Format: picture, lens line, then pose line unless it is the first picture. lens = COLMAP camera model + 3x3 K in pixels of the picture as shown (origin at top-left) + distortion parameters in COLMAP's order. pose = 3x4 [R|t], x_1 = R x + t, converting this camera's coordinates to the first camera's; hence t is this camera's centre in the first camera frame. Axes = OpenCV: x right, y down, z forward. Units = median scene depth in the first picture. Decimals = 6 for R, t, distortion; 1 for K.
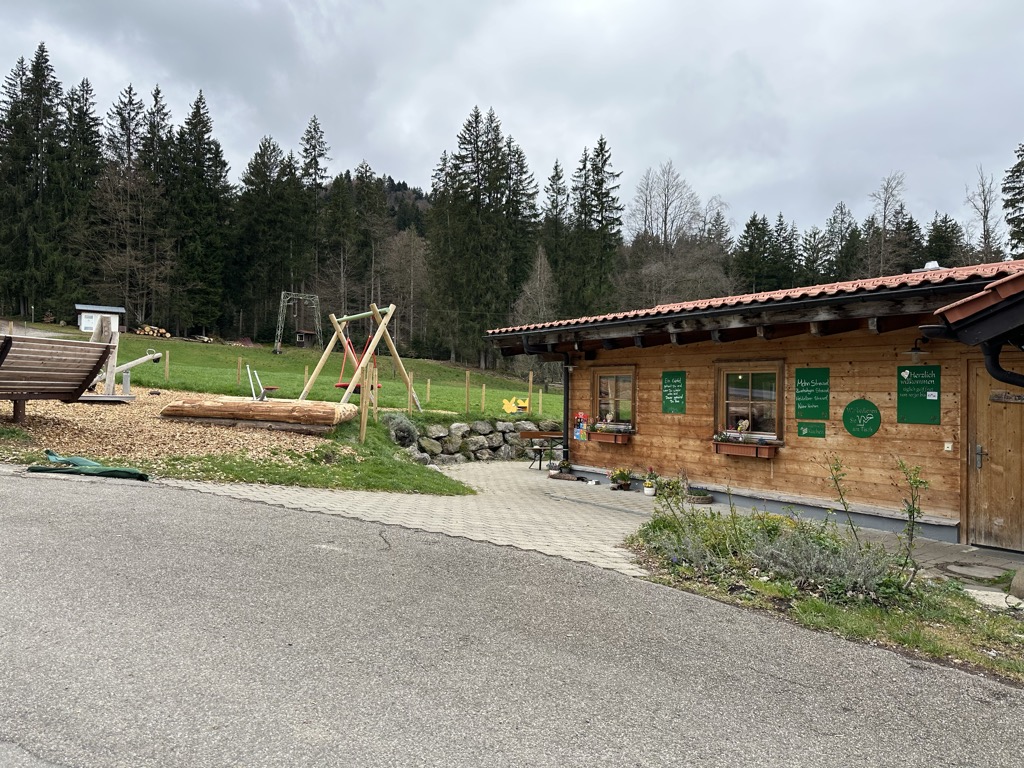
lens RADIAL K [[717.2, 0, 508.8], [0, 717.2, 382.0], [0, 0, 1]] dist [-0.008017, -0.010541]
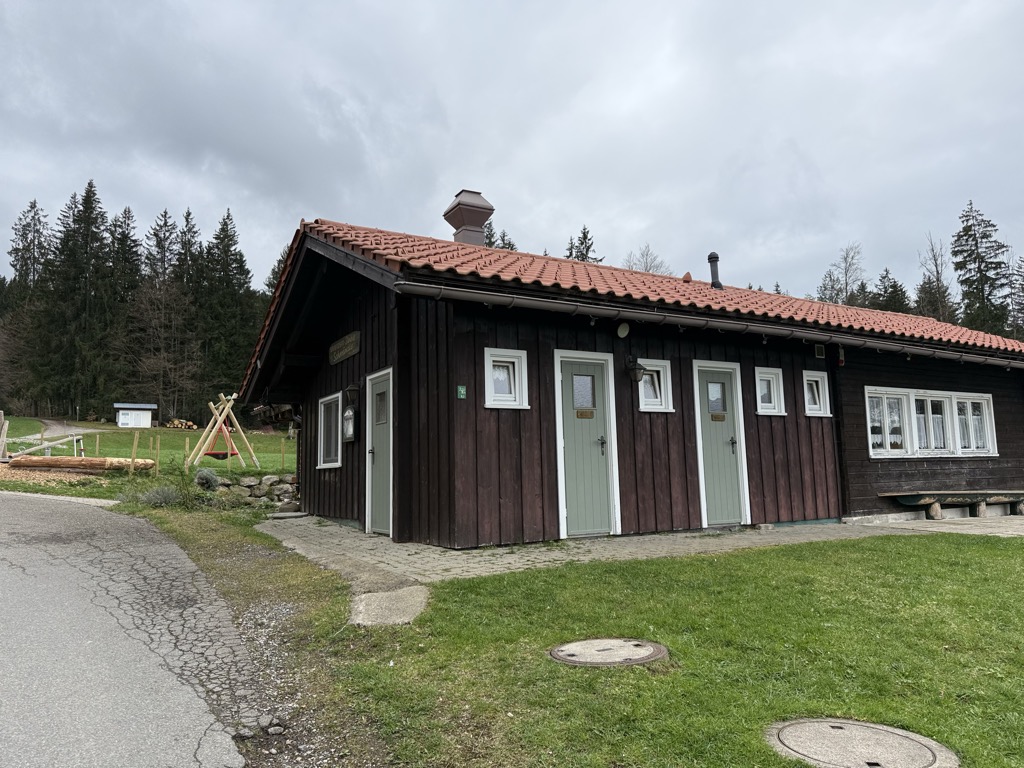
lens RADIAL K [[717.0, 0, 514.7], [0, 717.0, 385.5], [0, 0, 1]] dist [-0.025539, -0.005383]
pose [[0.996718, -0.050191, -0.063513, 0.087992], [0.043253, 0.993397, -0.106258, 0.008911], [0.068427, 0.103162, 0.992308, -0.065492]]
